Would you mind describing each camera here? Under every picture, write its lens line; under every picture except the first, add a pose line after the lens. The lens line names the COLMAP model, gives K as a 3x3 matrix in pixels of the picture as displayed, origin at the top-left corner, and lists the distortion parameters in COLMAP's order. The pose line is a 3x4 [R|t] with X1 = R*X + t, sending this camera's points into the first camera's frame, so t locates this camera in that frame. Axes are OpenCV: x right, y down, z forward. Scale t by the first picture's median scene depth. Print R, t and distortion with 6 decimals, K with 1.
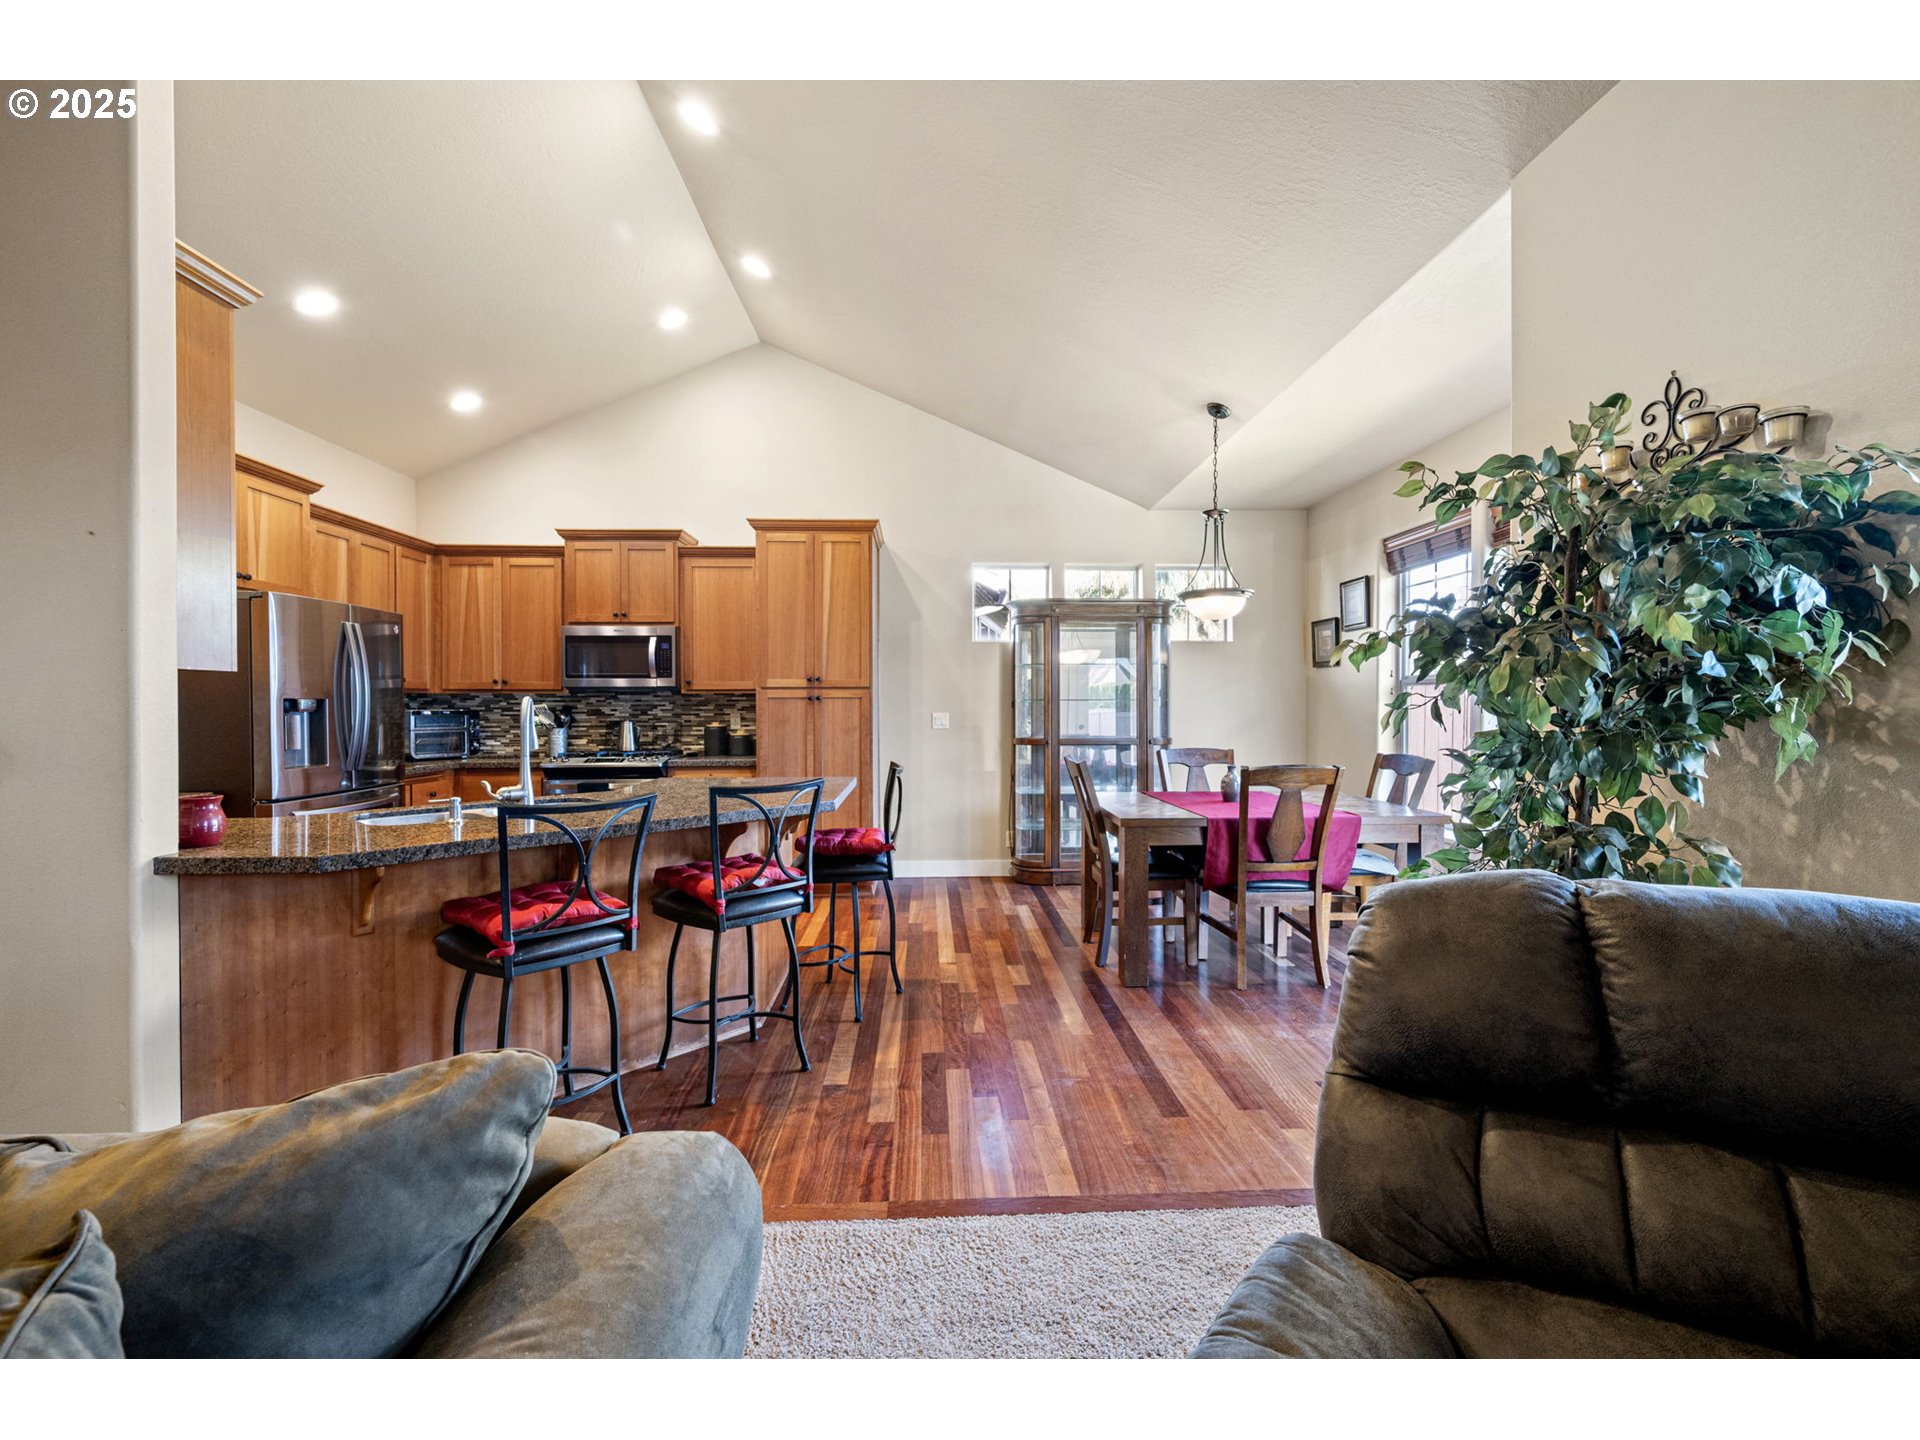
lens RADIAL K [[828.6, 0, 960.0], [0, 828.6, 720.0], [0, 0, 1]] dist [-0.000734, -0.000112]
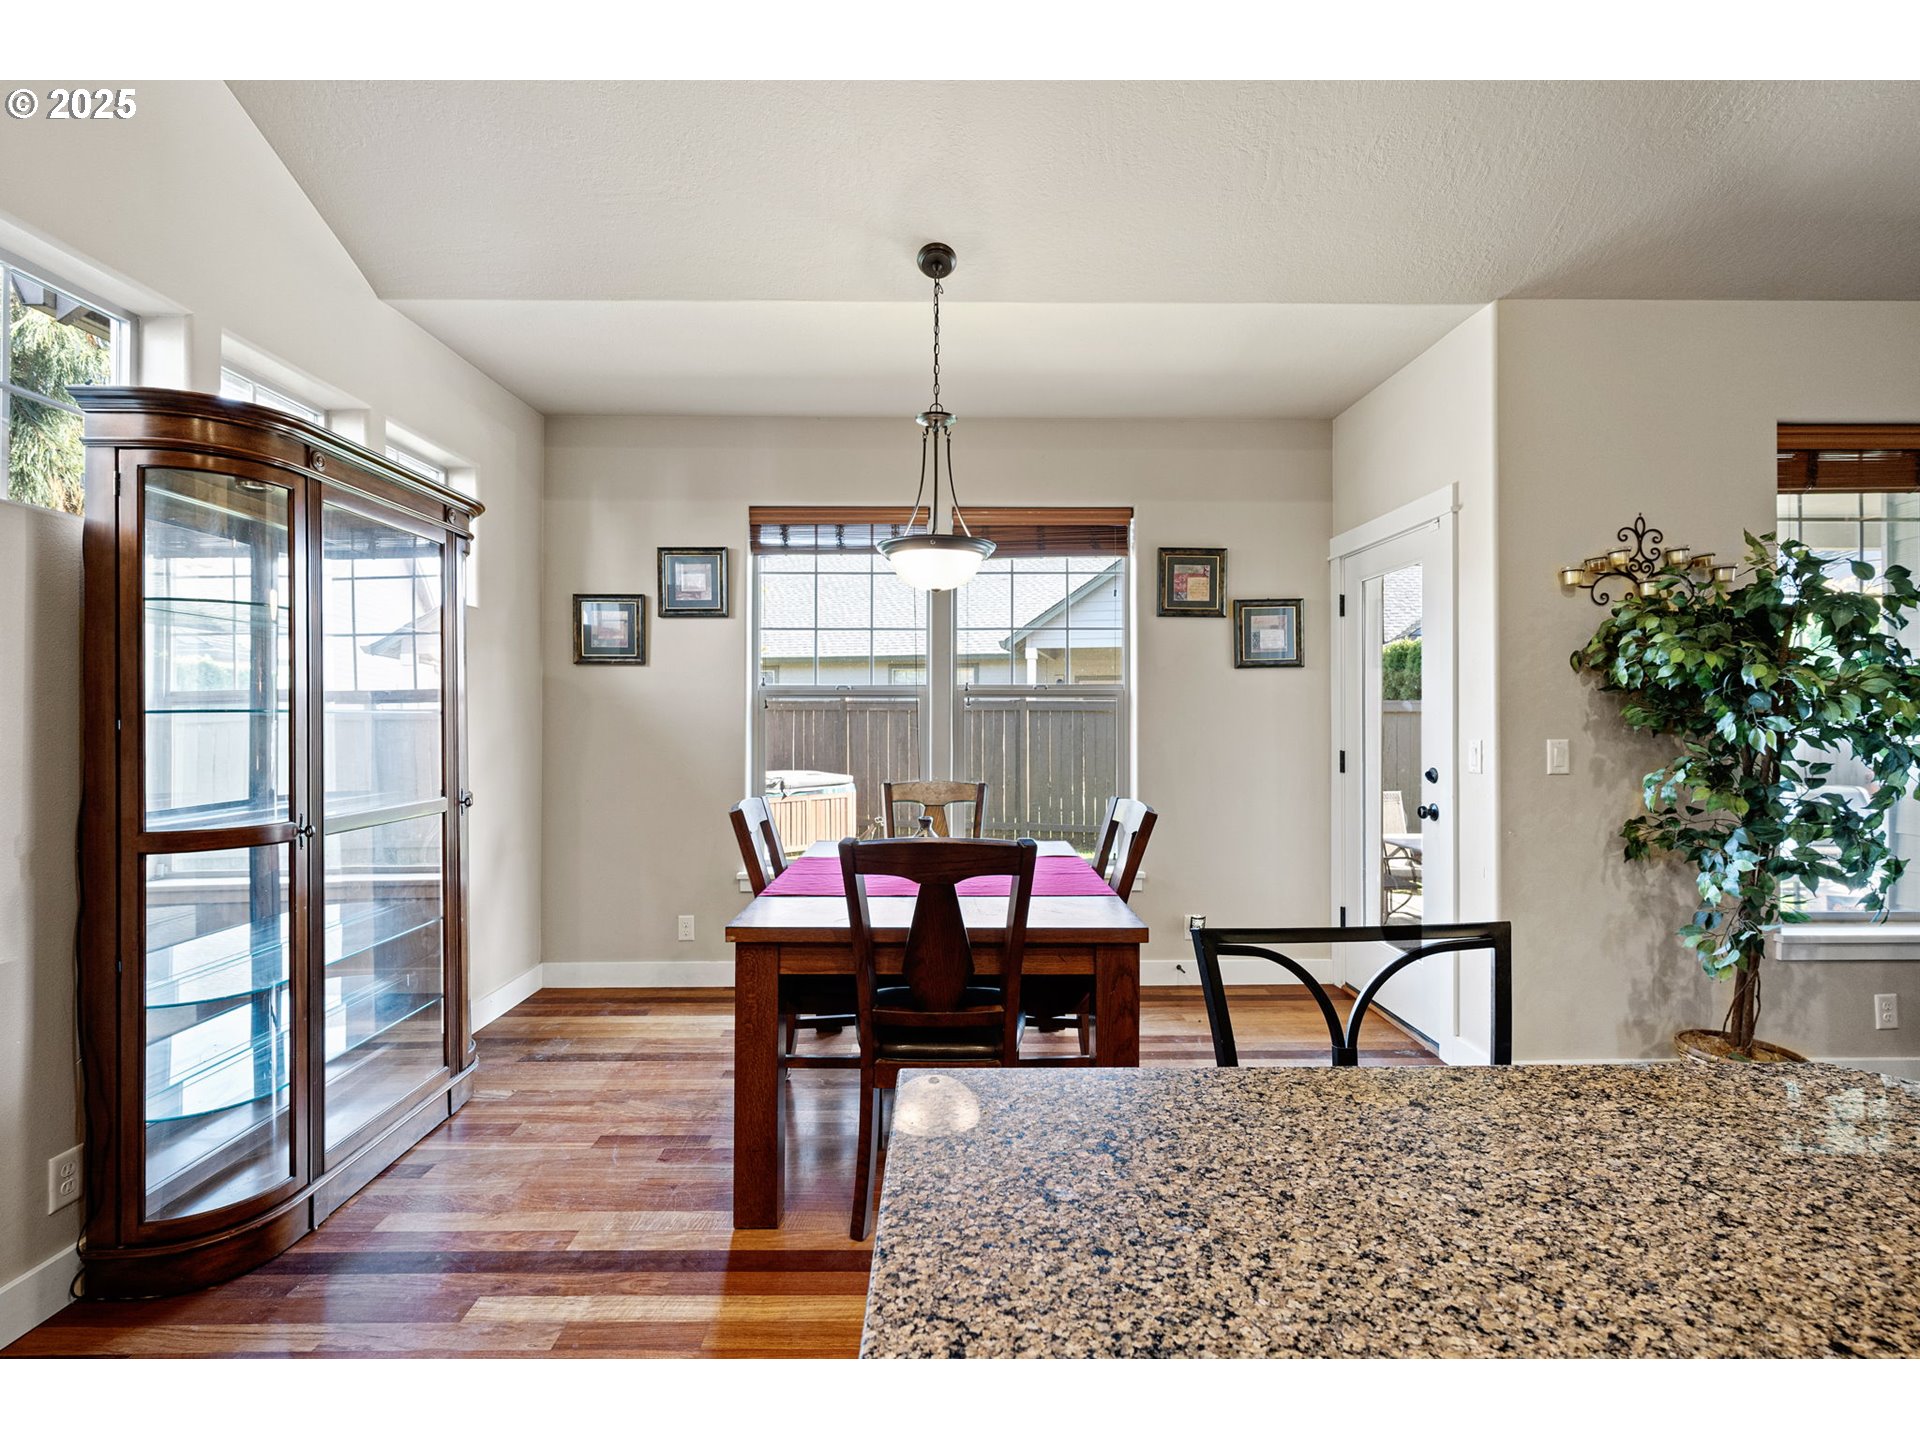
lens RADIAL K [[828.6, 0, 960.0], [0, 828.6, 720.0], [0, 0, 1]] dist [-0.000734, -0.000112]
pose [[0.040168, 0.001587, 0.999192, -0.244635], [0.012972, 0.999914, -0.002110, -0.013830], [-0.999109, 0.013046, 0.040144, 0.719906]]
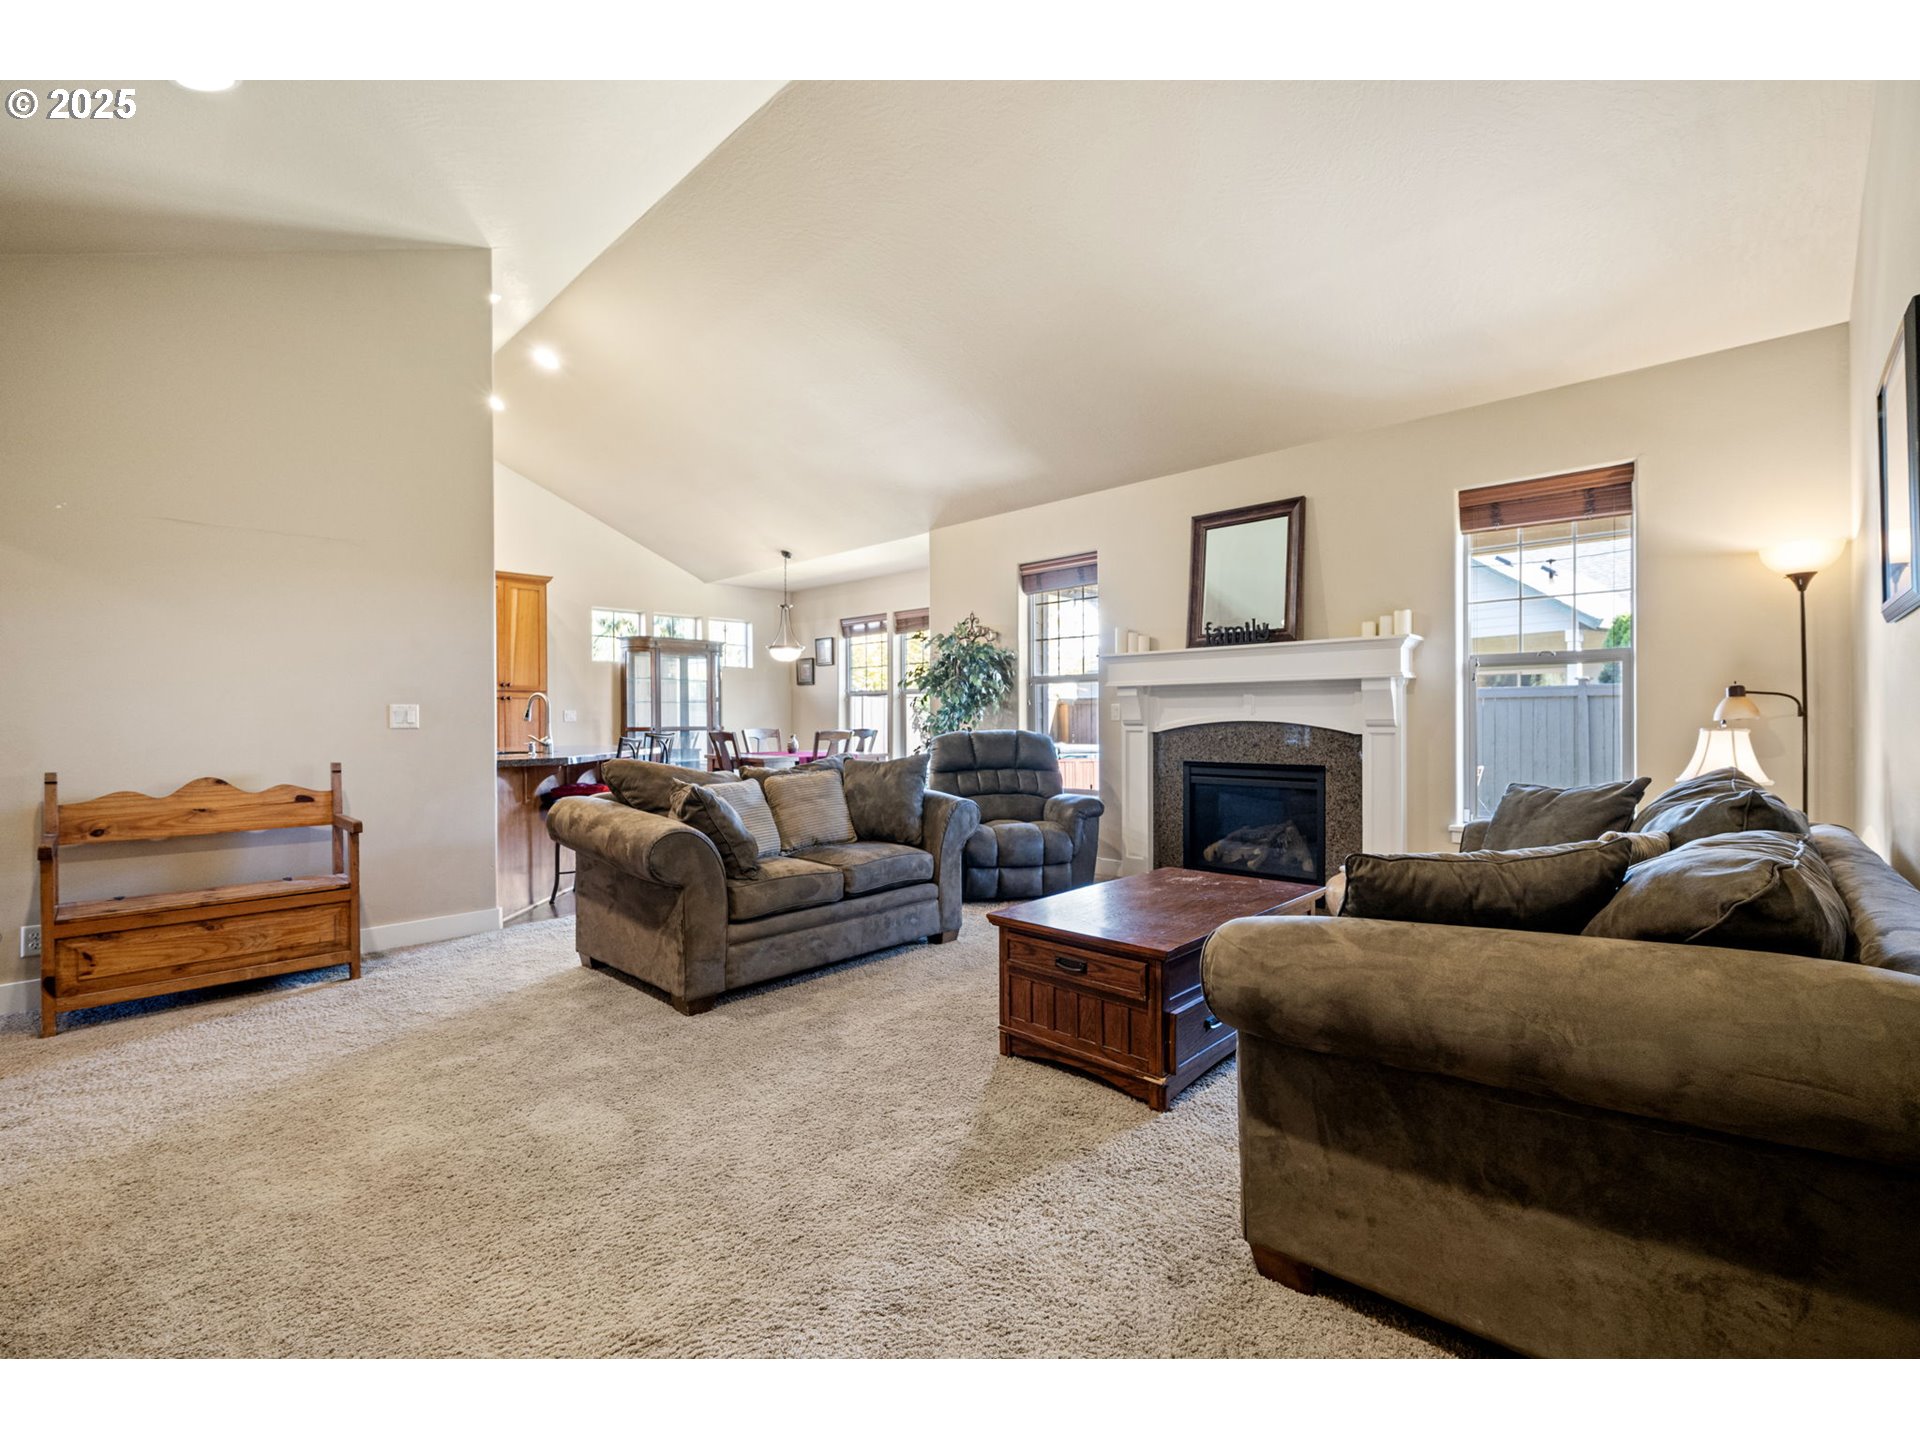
lens RADIAL K [[828.6, 0, 960.0], [0, 828.6, 720.0], [0, 0, 1]] dist [-0.000734, -0.000112]
pose [[0.730402, -0.003435, 0.683009, -0.548116], [0.013128, 0.999873, -0.009011, 0.031930], [-0.682892, 0.015548, 0.730354, -0.533255]]
